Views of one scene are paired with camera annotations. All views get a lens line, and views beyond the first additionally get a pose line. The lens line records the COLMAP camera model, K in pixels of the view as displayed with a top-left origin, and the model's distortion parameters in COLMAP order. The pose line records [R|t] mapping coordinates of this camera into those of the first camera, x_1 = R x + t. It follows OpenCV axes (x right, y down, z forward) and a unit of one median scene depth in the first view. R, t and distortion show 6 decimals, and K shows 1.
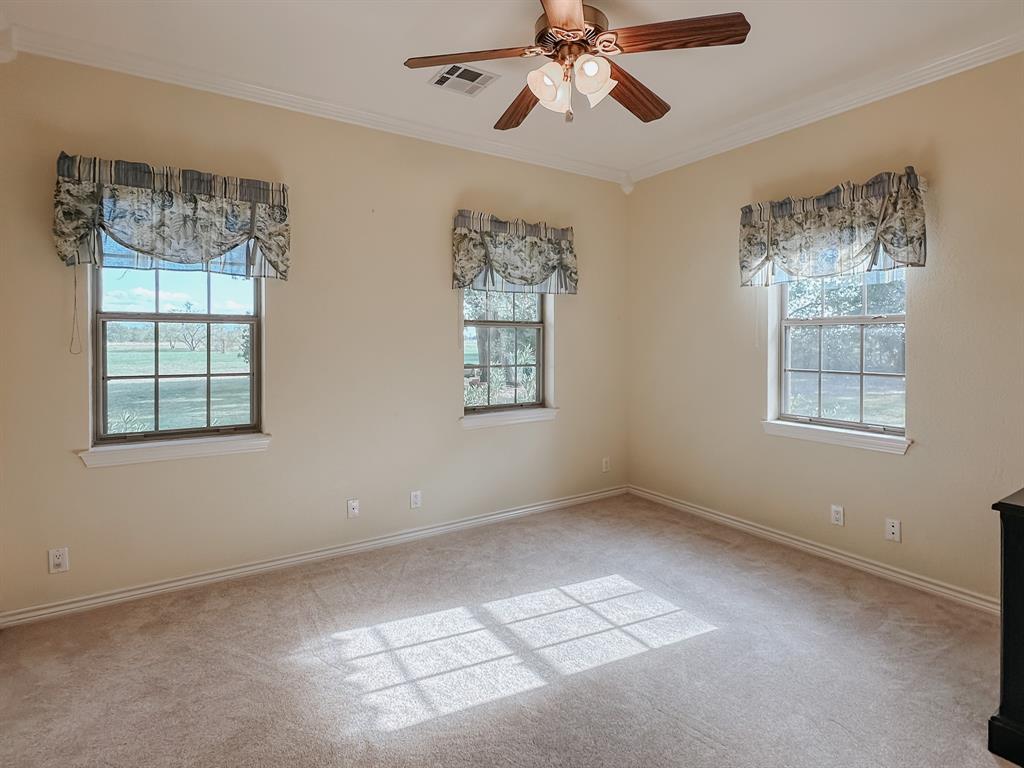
lens RADIAL K [[549.1, 0, 512.0], [0, 549.1, 384.0], [0, 0, 1]] dist [-0.002337, -0.000442]
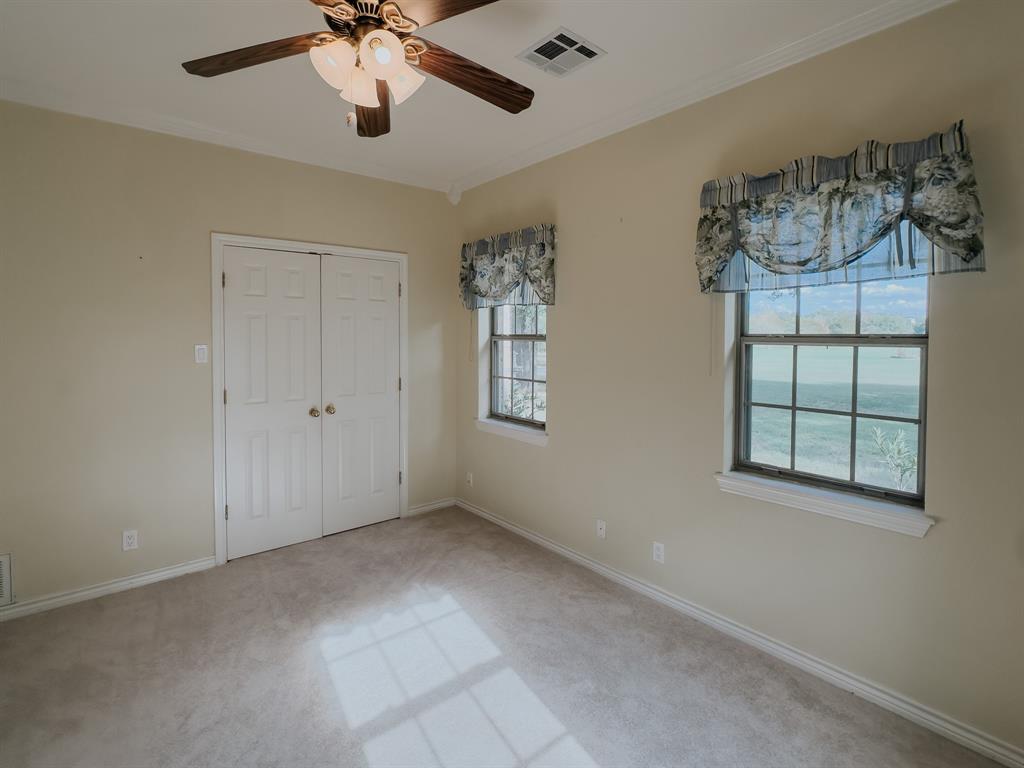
lens RADIAL K [[498.8, 0, 512.0], [0, 498.8, 384.0], [0, 0, 1]] dist [0.000234, 0.000119]
pose [[0.114914, 0.076257, -0.990444, 0.656859], [-0.106769, 0.992222, 0.064006, -0.083763], [0.987621, 0.098393, 0.122162, 0.829384]]
